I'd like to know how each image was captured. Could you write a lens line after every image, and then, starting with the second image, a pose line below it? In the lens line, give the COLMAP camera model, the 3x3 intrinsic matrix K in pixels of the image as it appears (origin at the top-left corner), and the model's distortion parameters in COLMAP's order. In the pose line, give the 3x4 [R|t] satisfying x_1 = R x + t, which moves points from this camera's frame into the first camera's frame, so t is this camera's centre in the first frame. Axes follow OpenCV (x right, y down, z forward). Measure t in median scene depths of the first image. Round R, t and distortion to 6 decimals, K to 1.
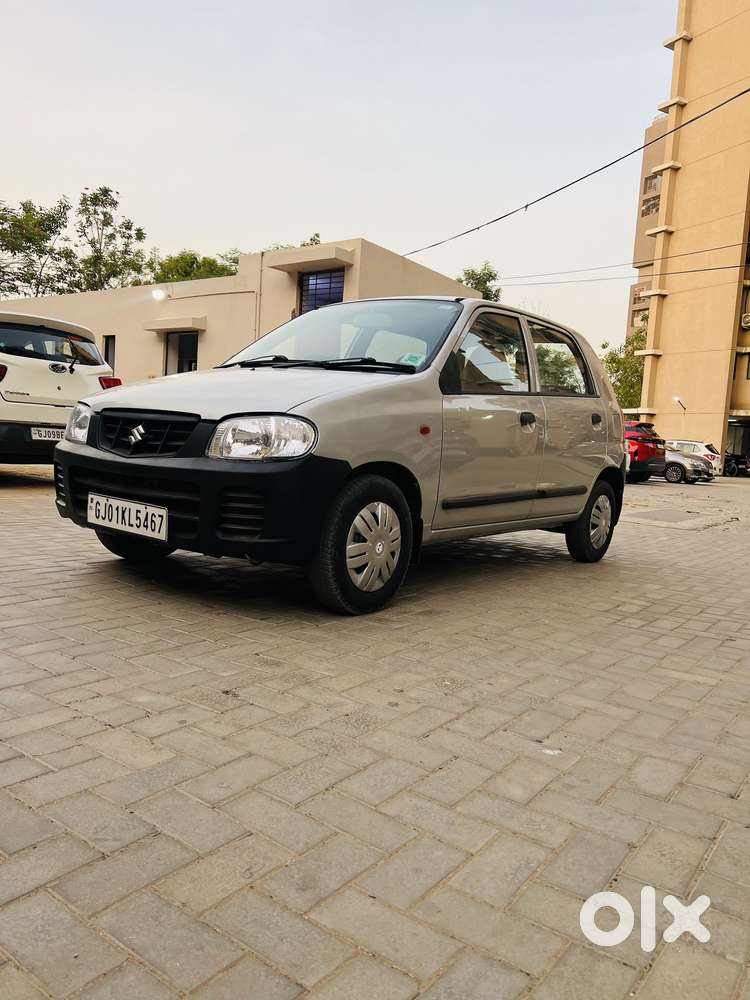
lens RADIAL K [[769.1, 0, 377.1], [0, 769.1, 506.8], [0, 0, 1]] dist [0.064715, -0.078141]
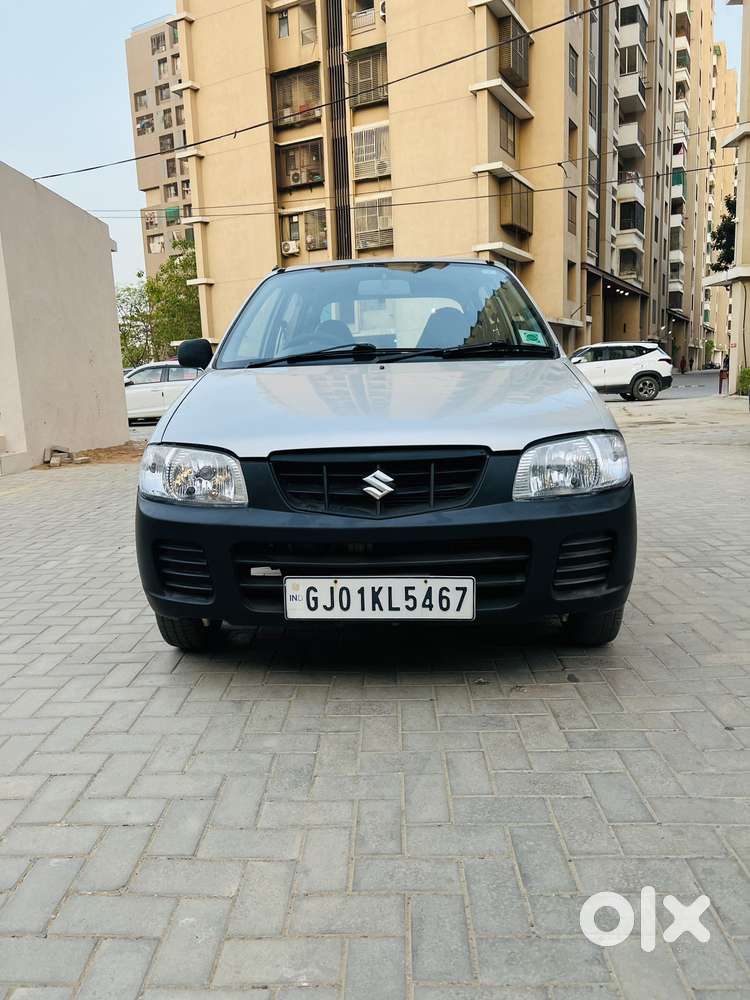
lens RADIAL K [[772.3, 0, 368.1], [0, 772.3, 503.5], [0, 0, 1]] dist [0.075558, -0.089330]
pose [[0.820932, -0.188070, 0.539166, -0.712874], [0.141388, 0.981751, 0.127175, -0.169394], [-0.553244, -0.028171, 0.832543, 0.414978]]
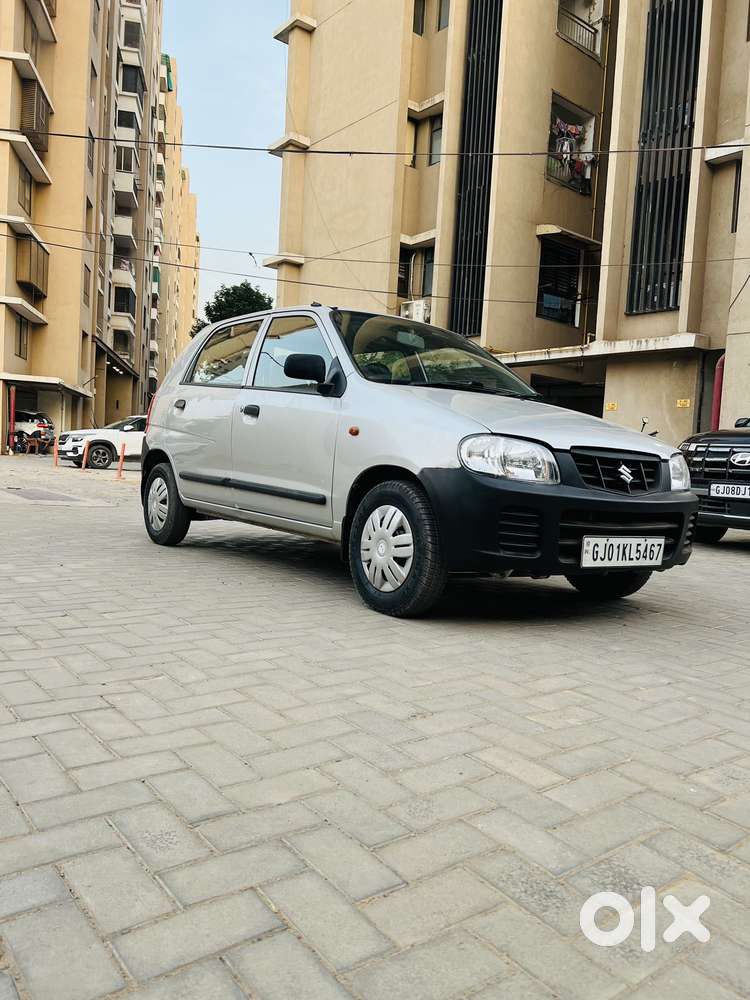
lens RADIAL K [[769.1, 0, 377.1], [0, 769.1, 506.8], [0, 0, 1]] dist [0.064715, -0.078141]
pose [[0.267394, -0.108481, 0.957461, -1.431073], [0.043891, 0.993983, 0.100361, -0.171171], [-0.962587, 0.015188, 0.270547, 1.050869]]
